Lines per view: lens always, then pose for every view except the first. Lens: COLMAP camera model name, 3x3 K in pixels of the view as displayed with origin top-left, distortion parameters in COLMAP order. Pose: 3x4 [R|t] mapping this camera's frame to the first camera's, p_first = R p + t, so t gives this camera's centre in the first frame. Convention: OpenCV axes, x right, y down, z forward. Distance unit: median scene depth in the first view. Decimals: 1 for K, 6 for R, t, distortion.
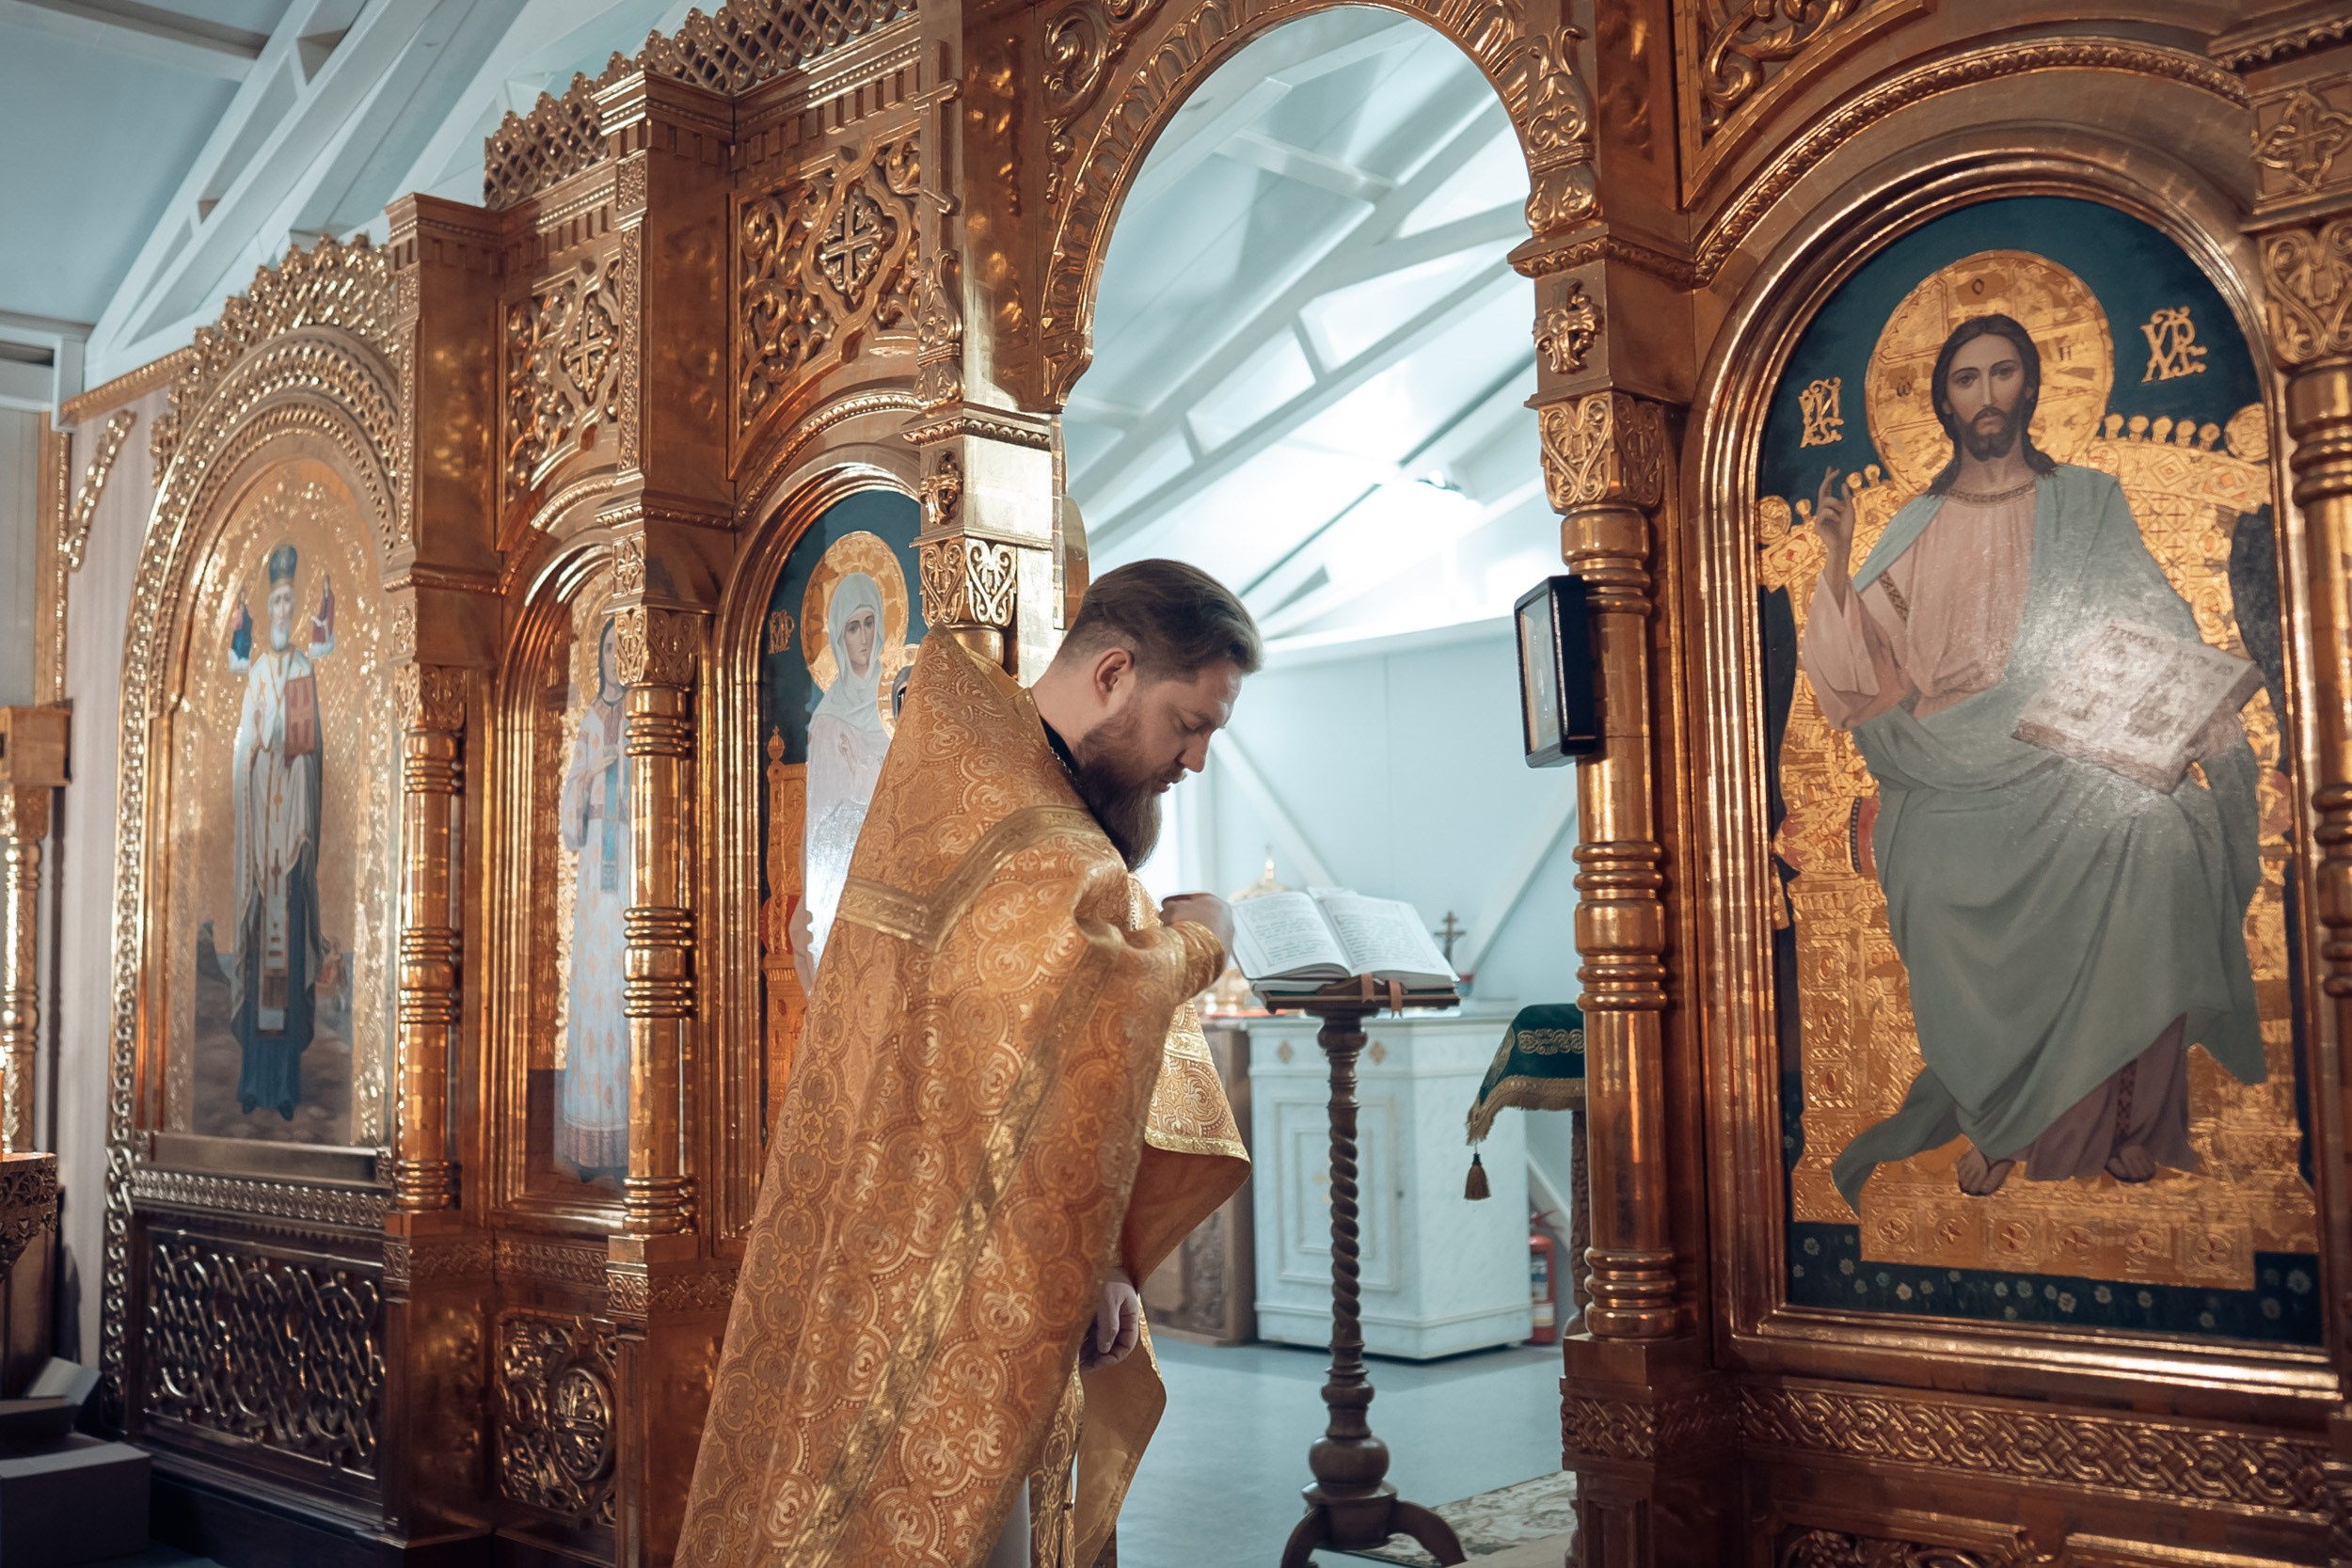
lens RADIAL K [[2375.6, 0, 1154.4], [0, 2375.6, 761.9], [0, 0, 1]] dist [-0.039645, 0.000000]
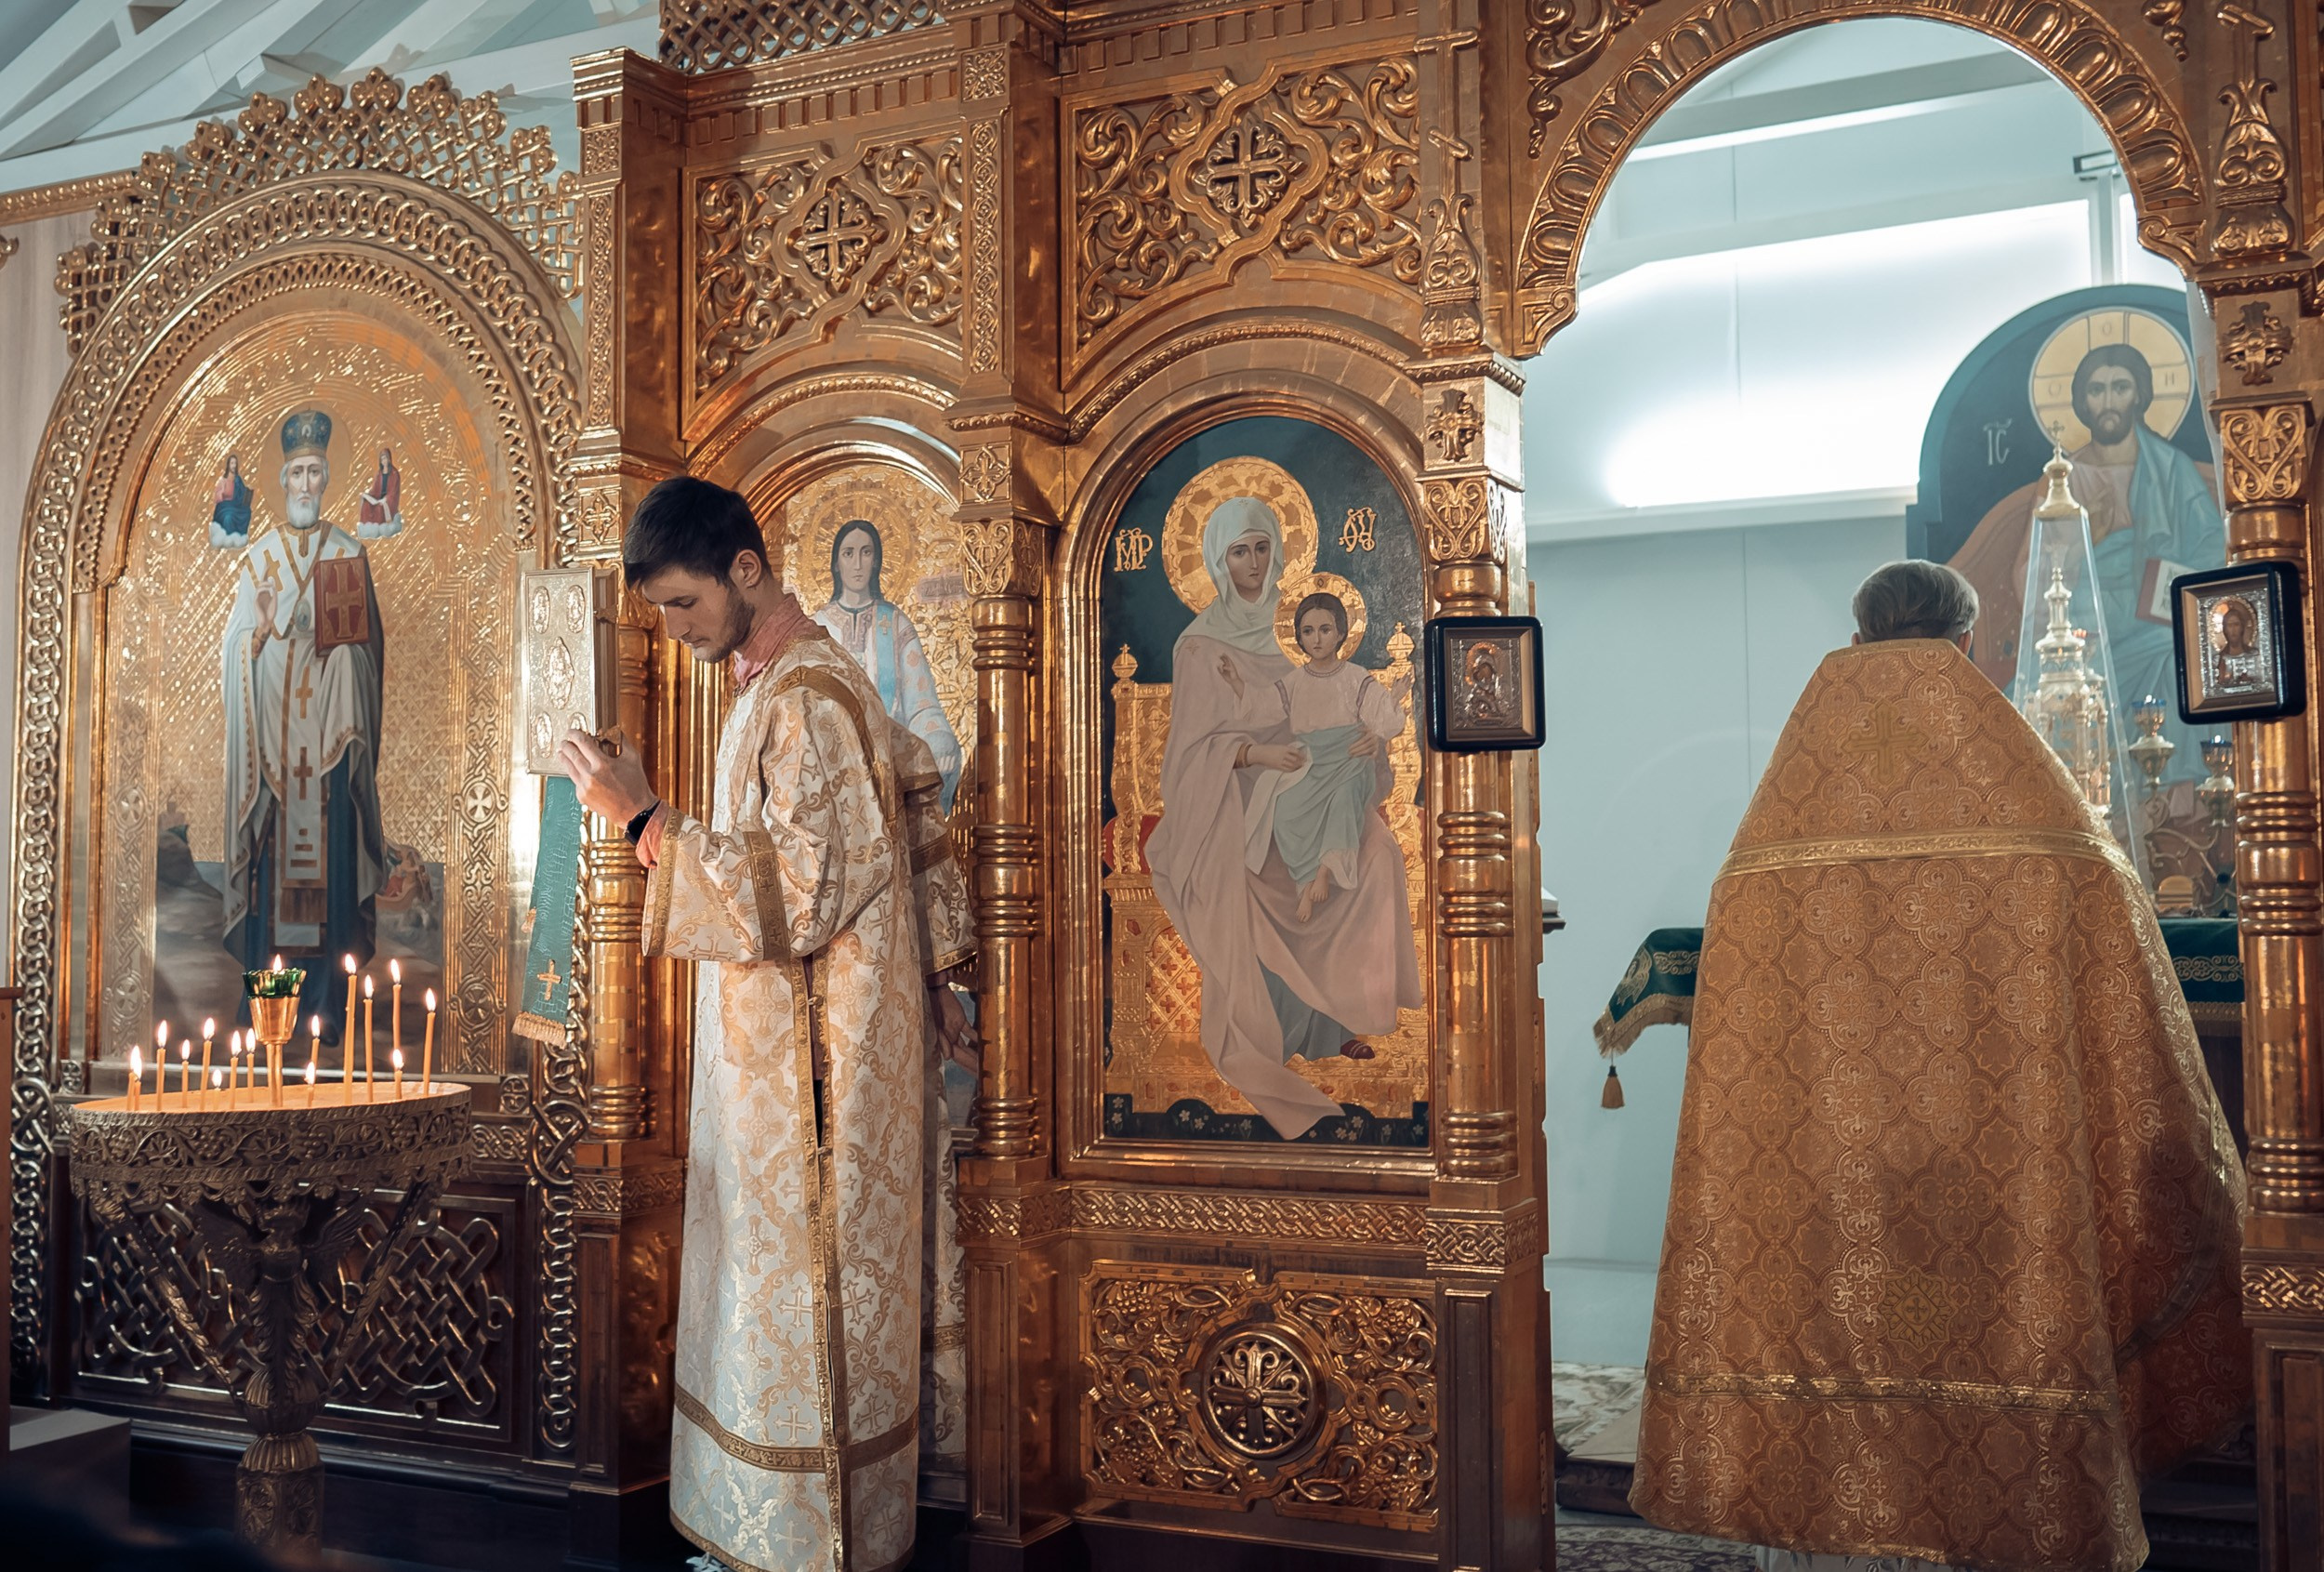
lens RADIAL K [[2383.7, 0, 1173.0], [0, 2383.7, 778.5], [0, 0, 1]] dist [-0.027266, 0.000000]
pose [[0.947688, 0.028003, 0.317967, -0.690890], [-0.040389, 0.998658, 0.032426, 0.011461], [-0.316632, -0.043572, 0.947547, 0.067384]]
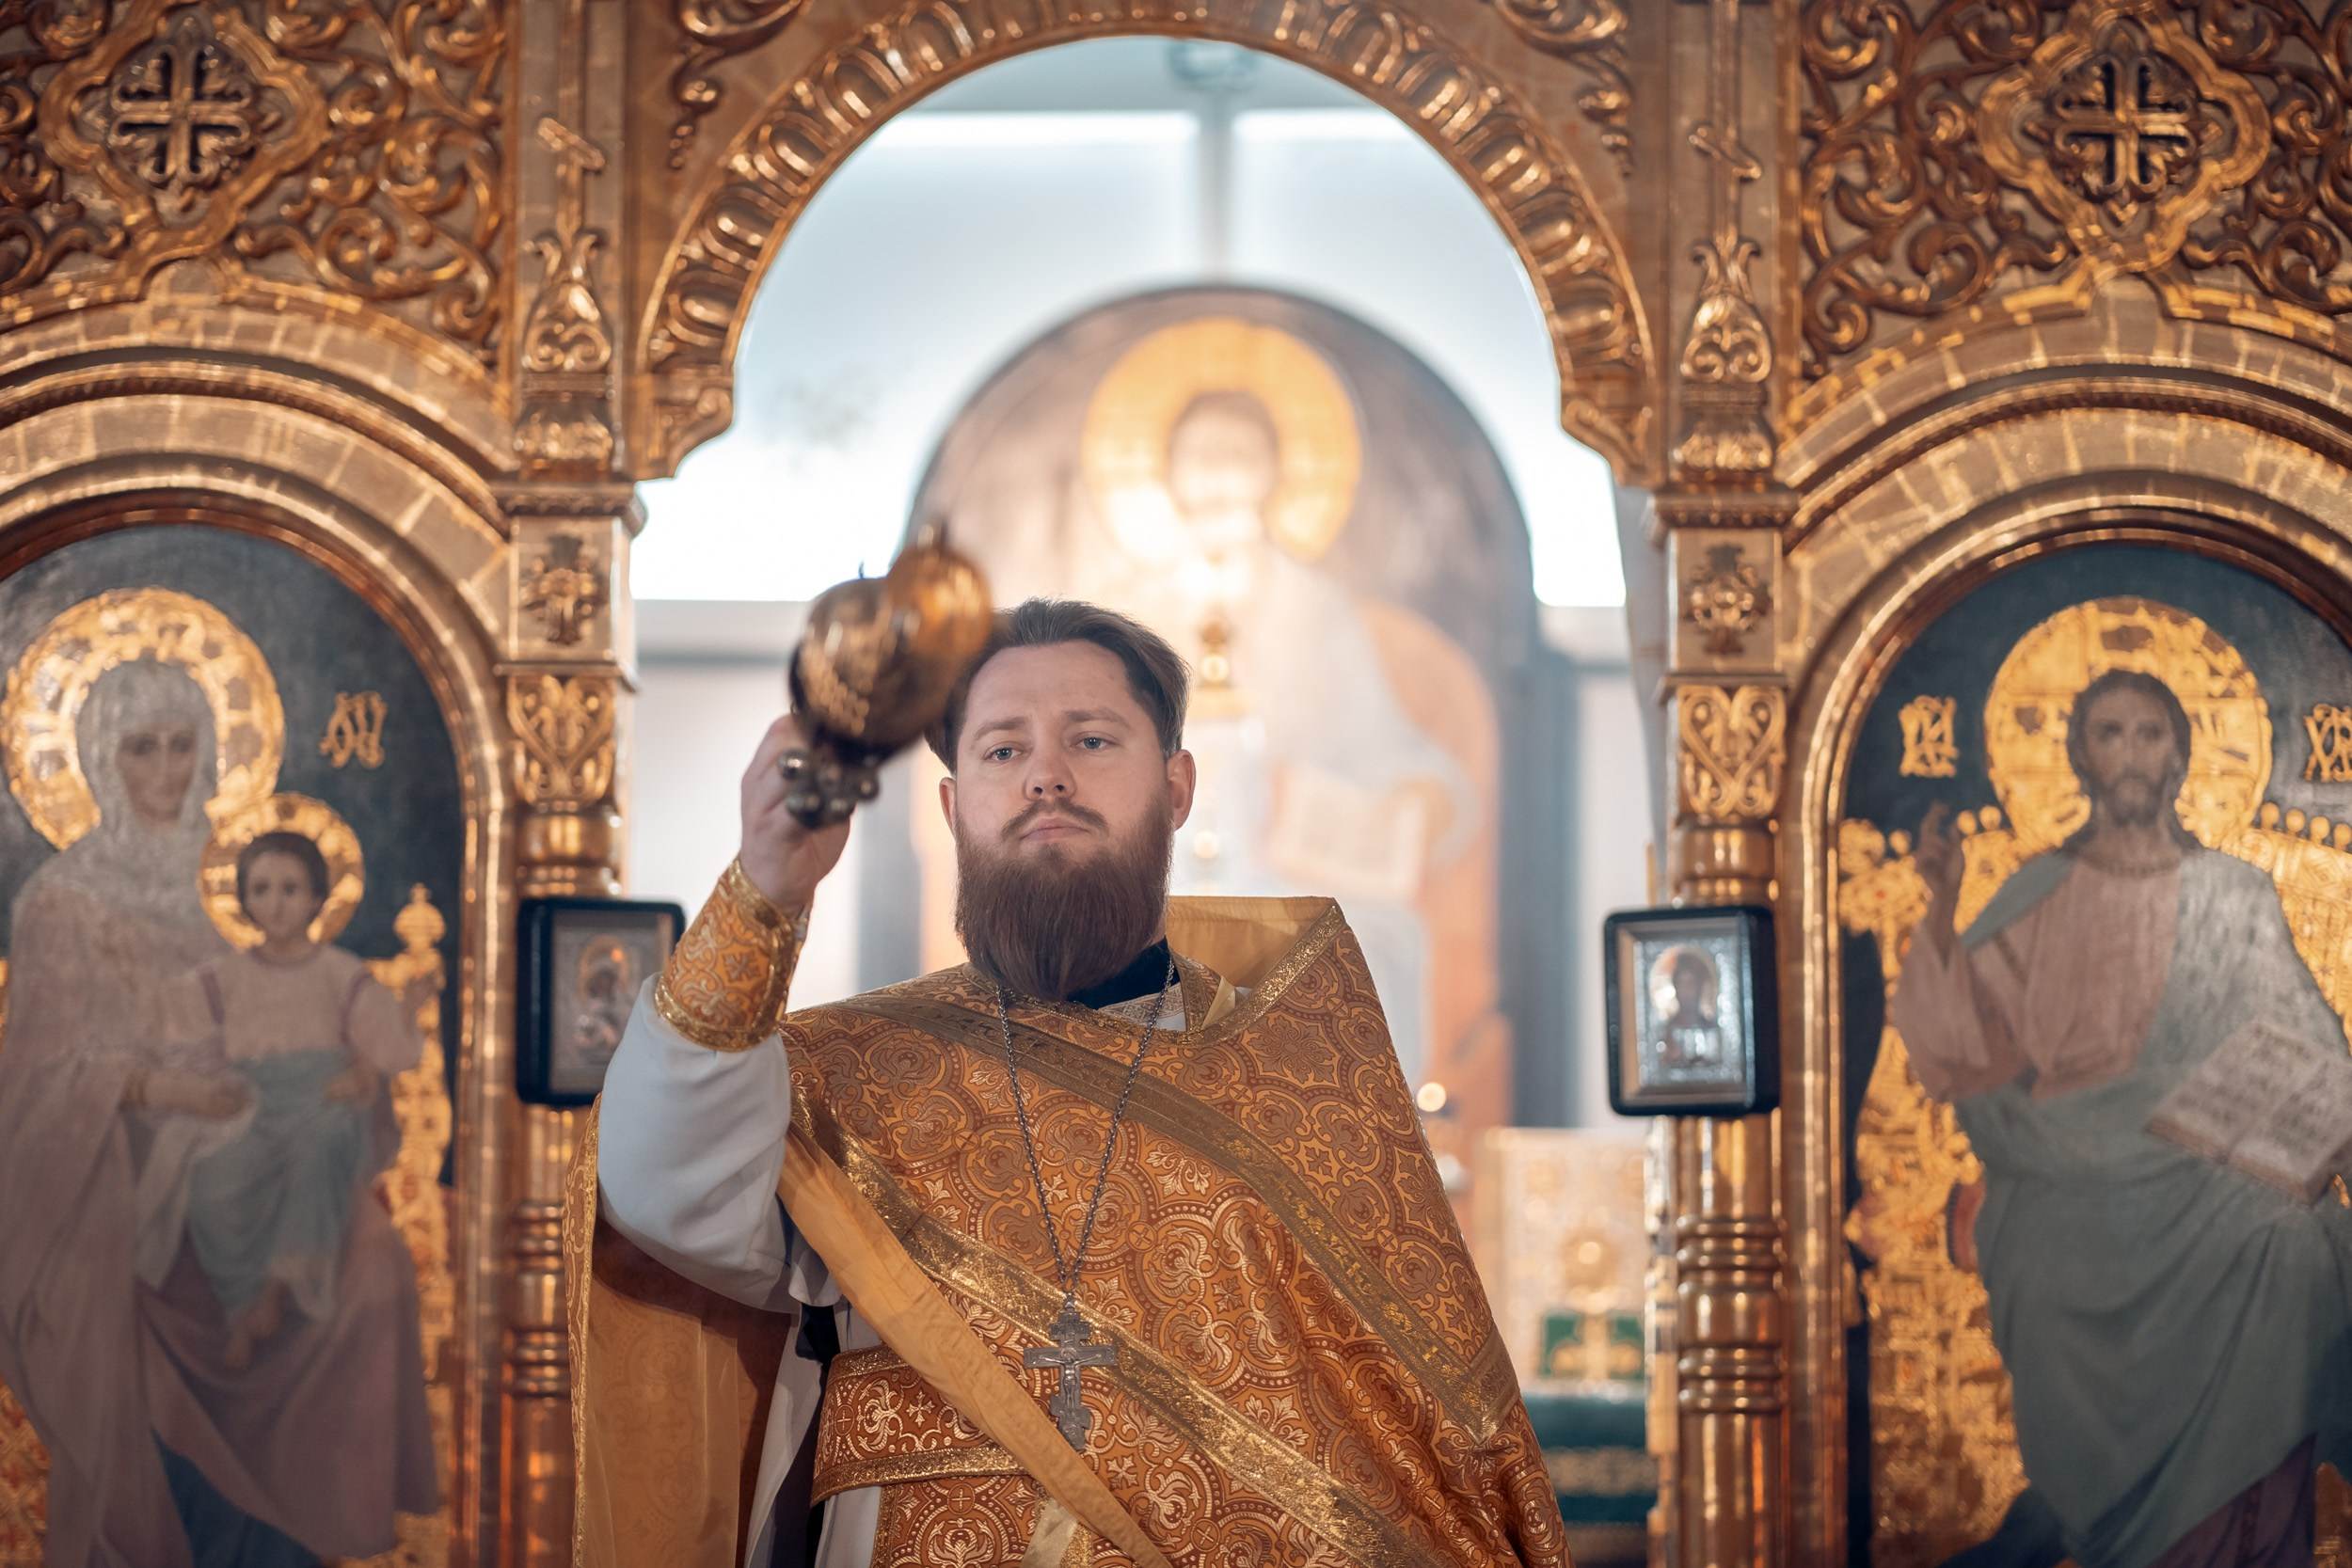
lens RADIAL K [[5427.8, 0, 1095.8], [0, 5427.8, 778.0], [0, 0, 1]] dist [0.006999, 0.000000]
pose [[0.723775, 0.094436, 0.683544, -1.307085], [-0.091932, 0.994957, -0.040117, -0.023485], [-0.683885, -0.033804, 0.728806, -0.252386]]
